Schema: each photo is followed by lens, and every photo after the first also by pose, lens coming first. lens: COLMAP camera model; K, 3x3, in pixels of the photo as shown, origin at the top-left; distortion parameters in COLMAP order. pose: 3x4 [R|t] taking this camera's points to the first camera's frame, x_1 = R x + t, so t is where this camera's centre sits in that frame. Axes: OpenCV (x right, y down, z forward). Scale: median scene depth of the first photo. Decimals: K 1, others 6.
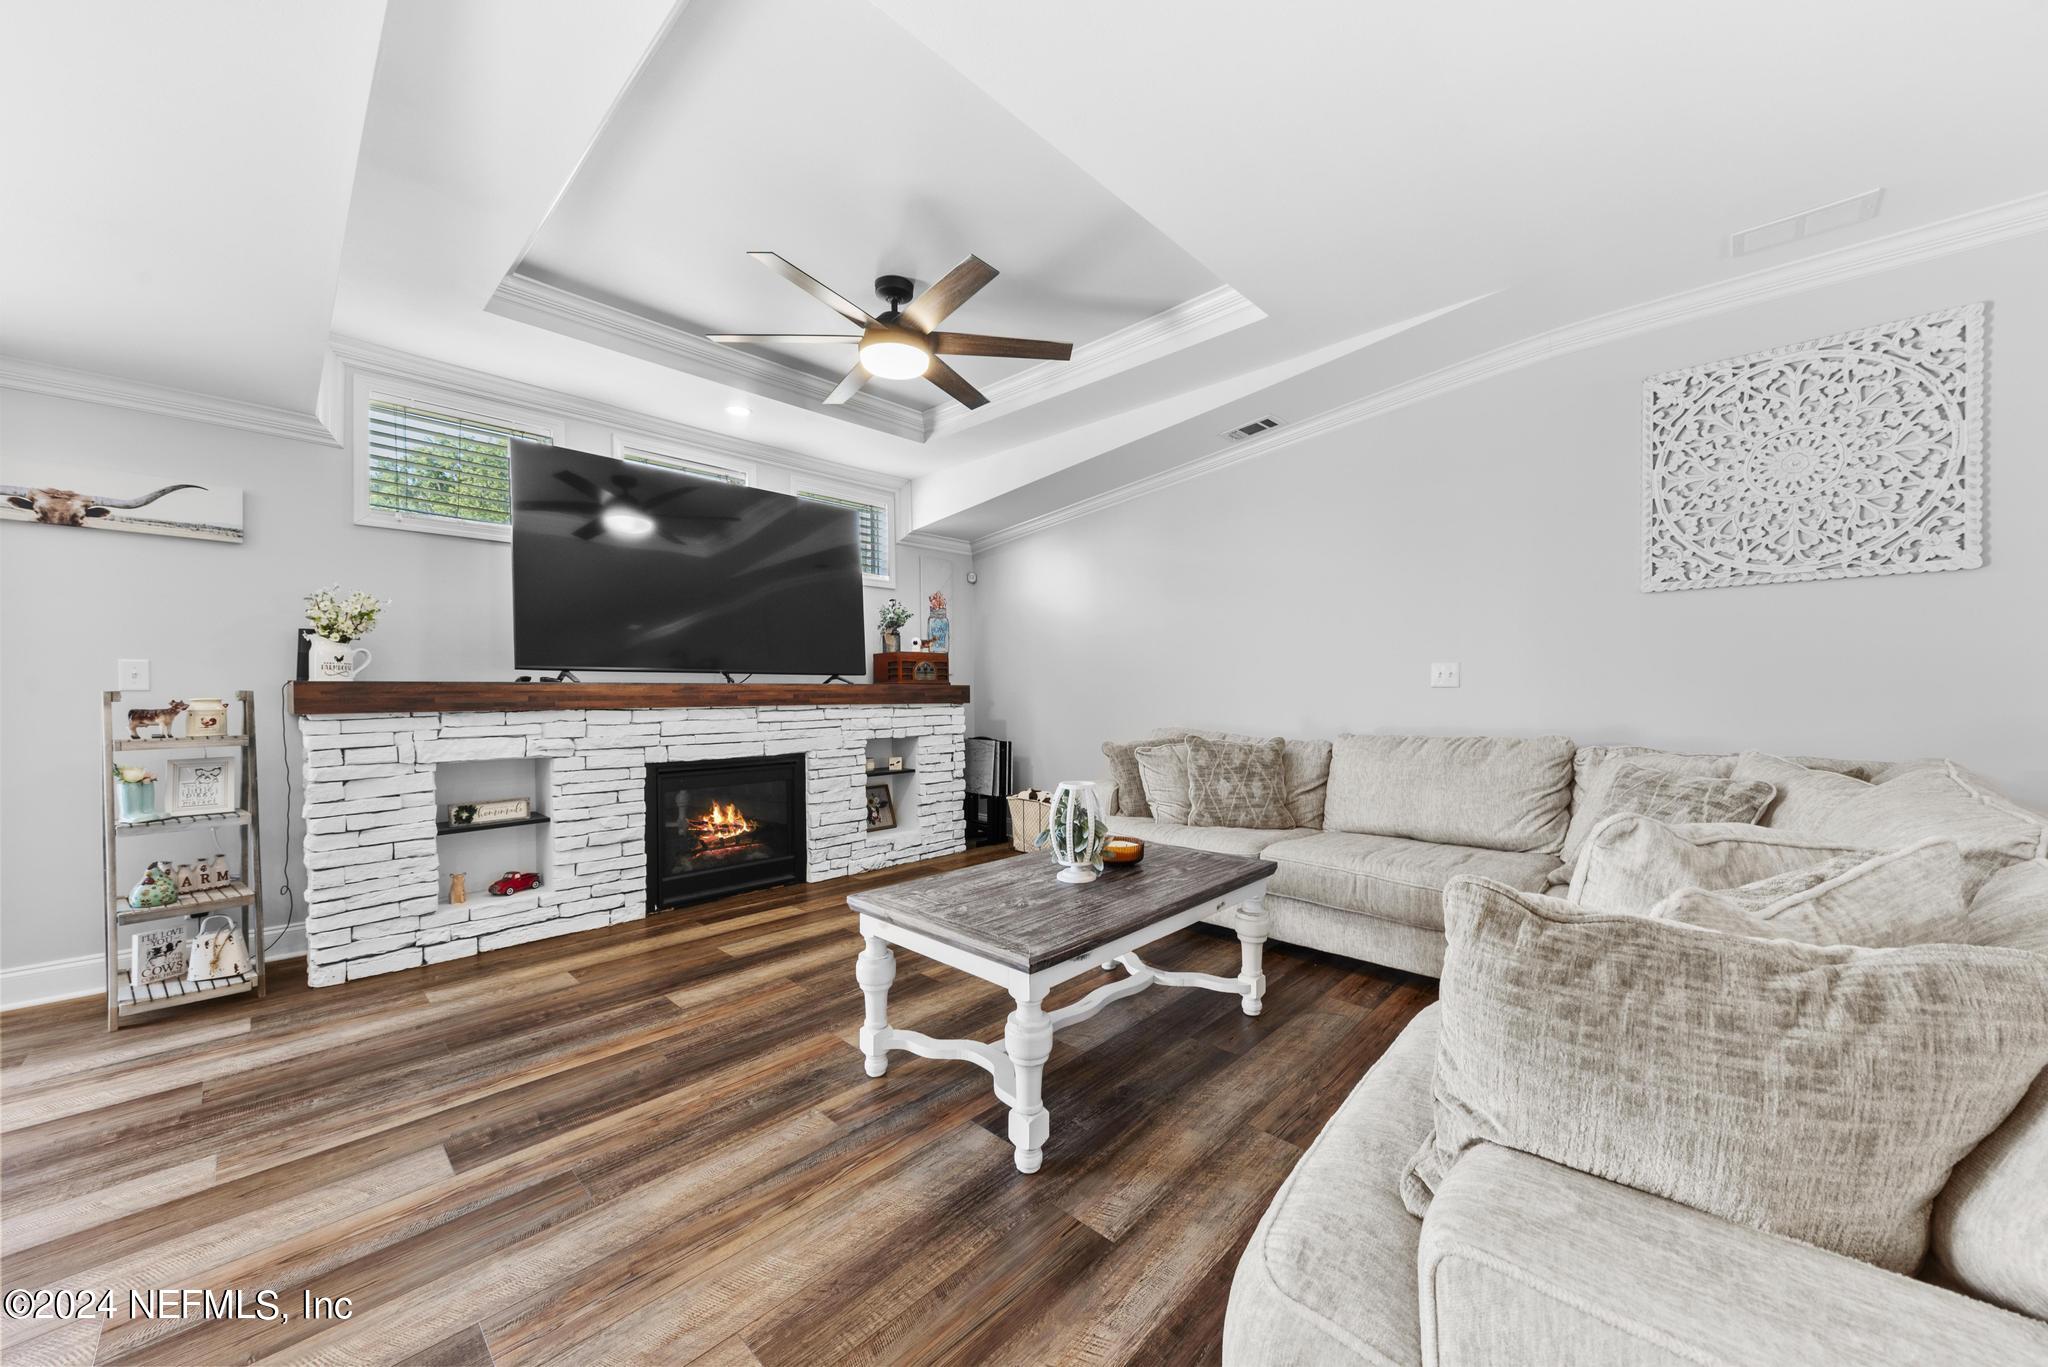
lens RADIAL K [[761.4, 0, 1071.1], [0, 761.4, 703.3], [0, 0, 1]] dist [0.006029, -0.002469]
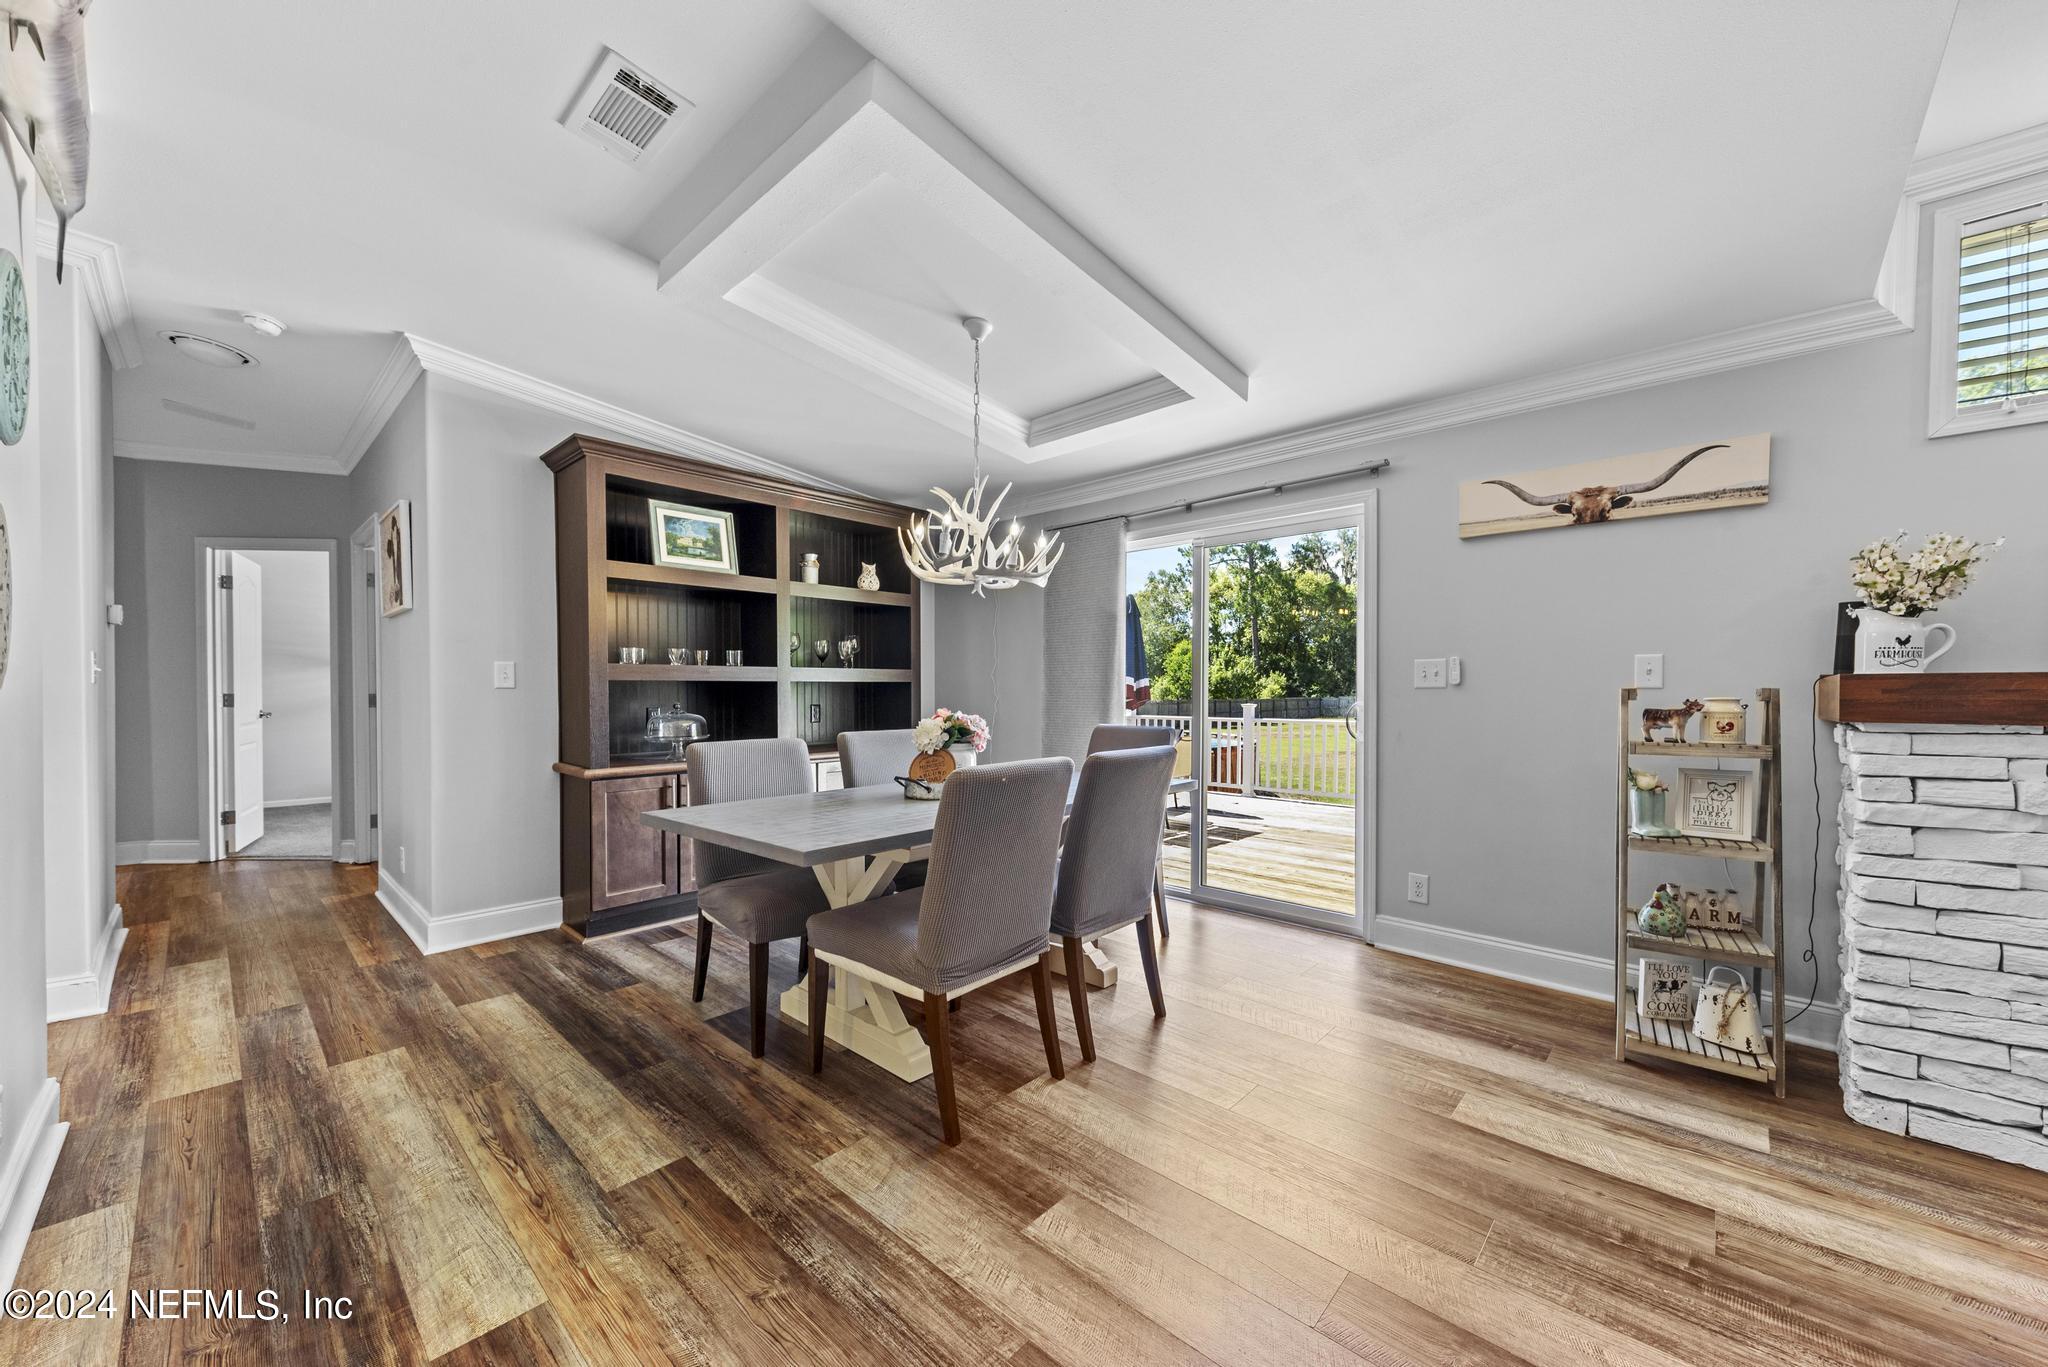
lens RADIAL K [[761.4, 0, 1003.4], [0, 761.4, 695.4], [0, 0, 1]] dist [0.006029, -0.002469]
pose [[-0.011300, 0.011462, -0.999870, -0.303576], [-0.018091, 0.999768, 0.011666, -0.004297], [0.999772, 0.018220, -0.011090, 0.238185]]
